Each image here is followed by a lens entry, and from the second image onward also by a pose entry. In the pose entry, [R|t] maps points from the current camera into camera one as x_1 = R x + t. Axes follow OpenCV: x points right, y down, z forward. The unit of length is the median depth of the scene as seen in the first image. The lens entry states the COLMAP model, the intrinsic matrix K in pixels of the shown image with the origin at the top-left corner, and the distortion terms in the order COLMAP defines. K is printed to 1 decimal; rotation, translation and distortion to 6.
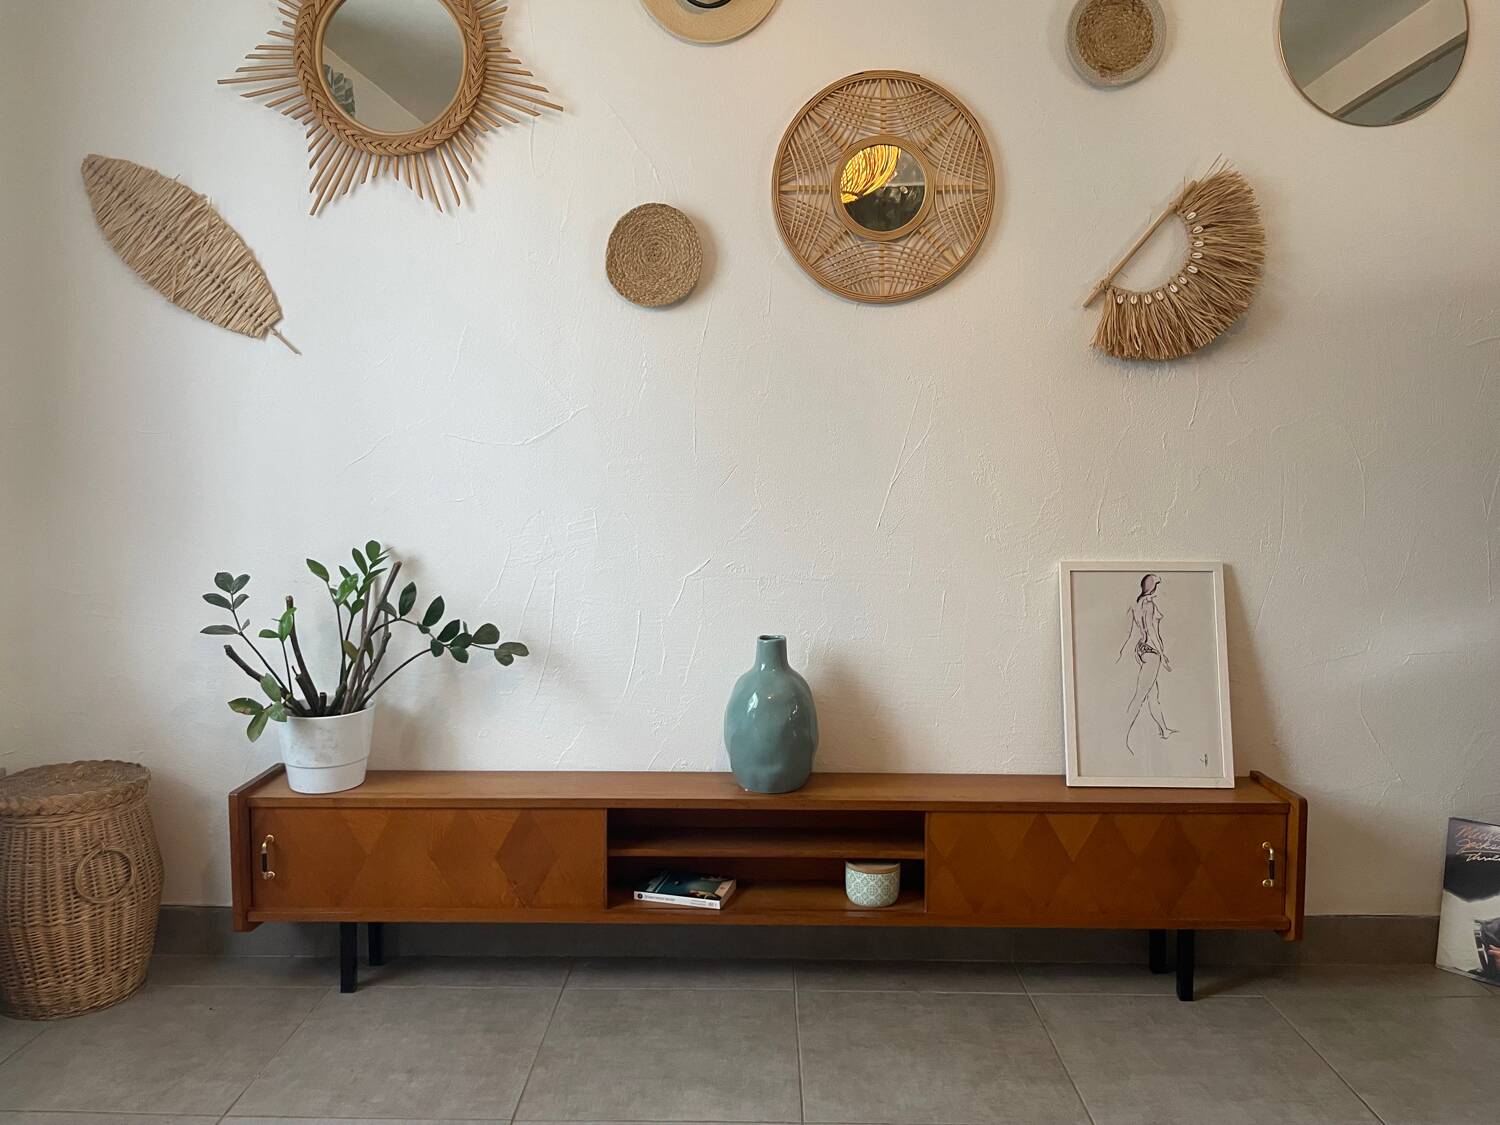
lens RADIAL K [[1155.1, 0, 753.1], [0, 1155.1, 548.5], [0, 0, 1]] dist [0.075737, -0.108037]
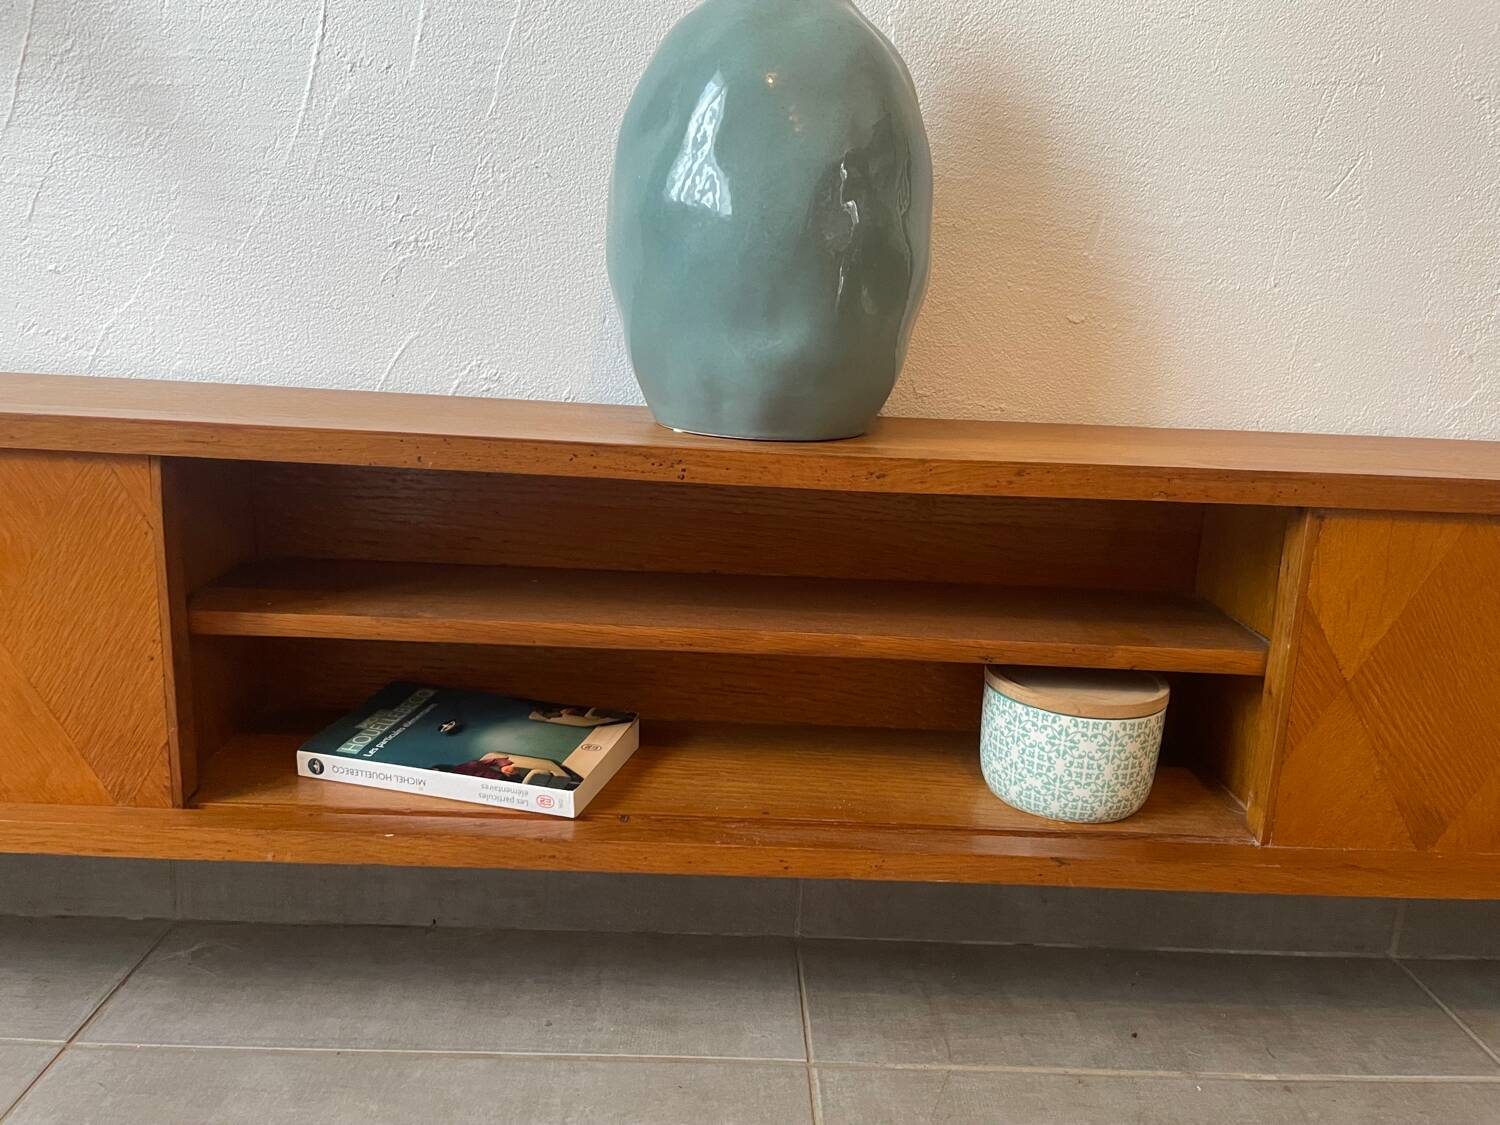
lens RADIAL K [[1155.1, 0, 752.3], [0, 1155.1, 561.3], [0, 0, 1]] dist [0.075737, -0.108037]
pose [[0.998329, 0.034642, 0.046243, 0.000735], [-0.041040, 0.988508, 0.145489, 0.195650], [-0.040672, -0.147144, 0.988279, 0.697048]]
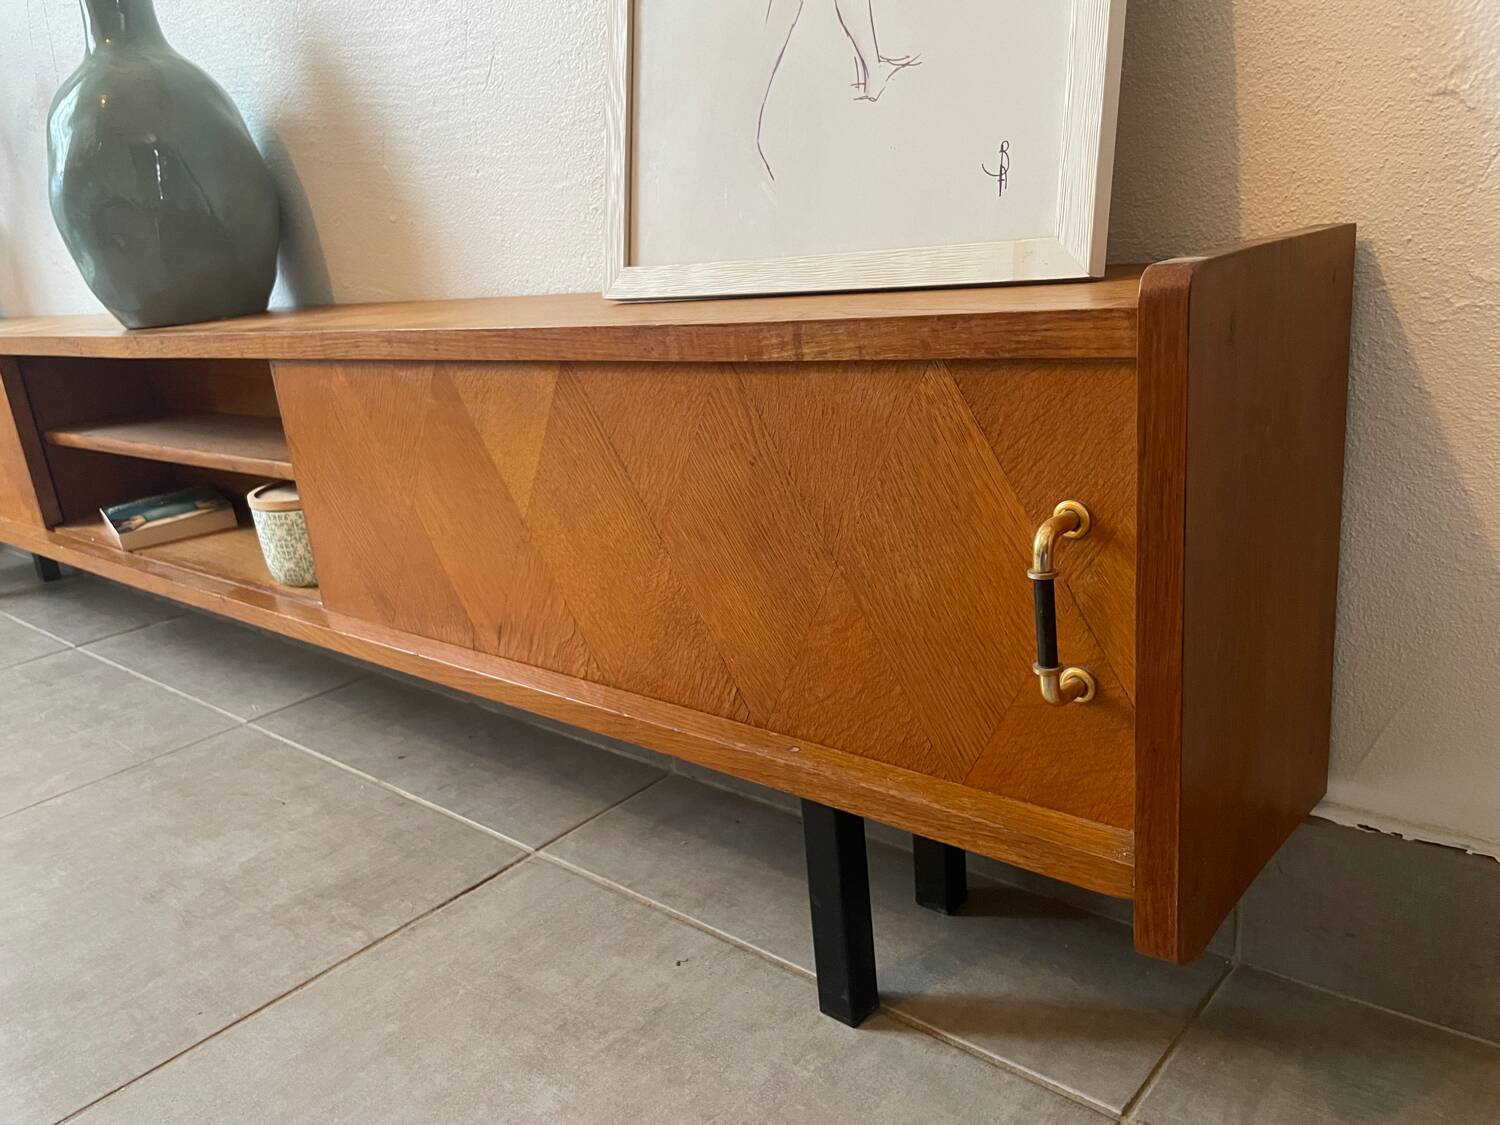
lens RADIAL K [[1155.1, 0, 737.6], [0, 1155.1, 573.1], [0, 0, 1]] dist [0.075737, -0.108037]
pose [[0.752196, 0.118765, -0.648148, 0.514086], [0.053457, 0.969383, 0.239666, 0.202438], [0.656767, -0.214924, 0.722817, 0.776806]]
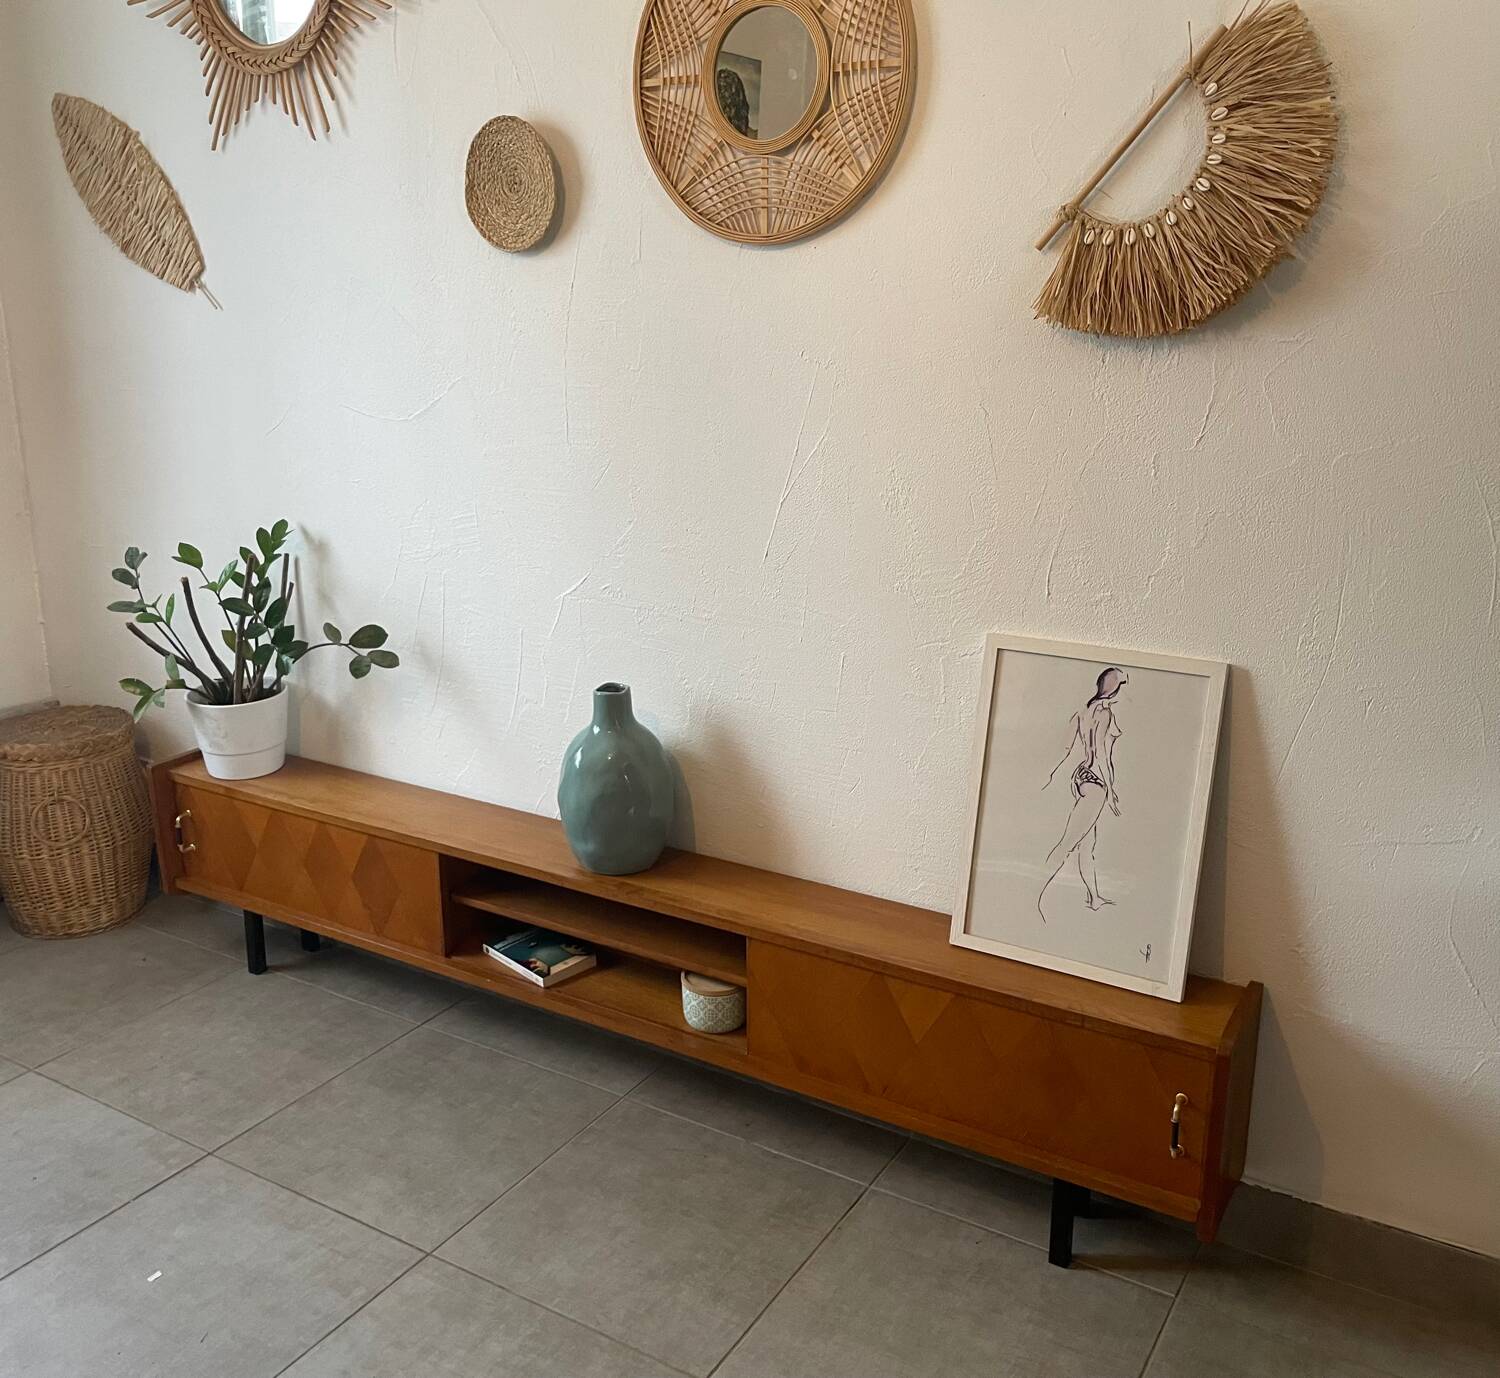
lens RADIAL K [[1412.7, 0, 750.3], [0, 1412.7, 681.5], [0, 0, 1]] dist [0.034355, 0.000000]
pose [[0.861538, 0.138244, -0.488509, 0.570081], [-0.036865, 0.976708, 0.211383, -0.135631], [0.506353, -0.164106, 0.846567, 0.220632]]
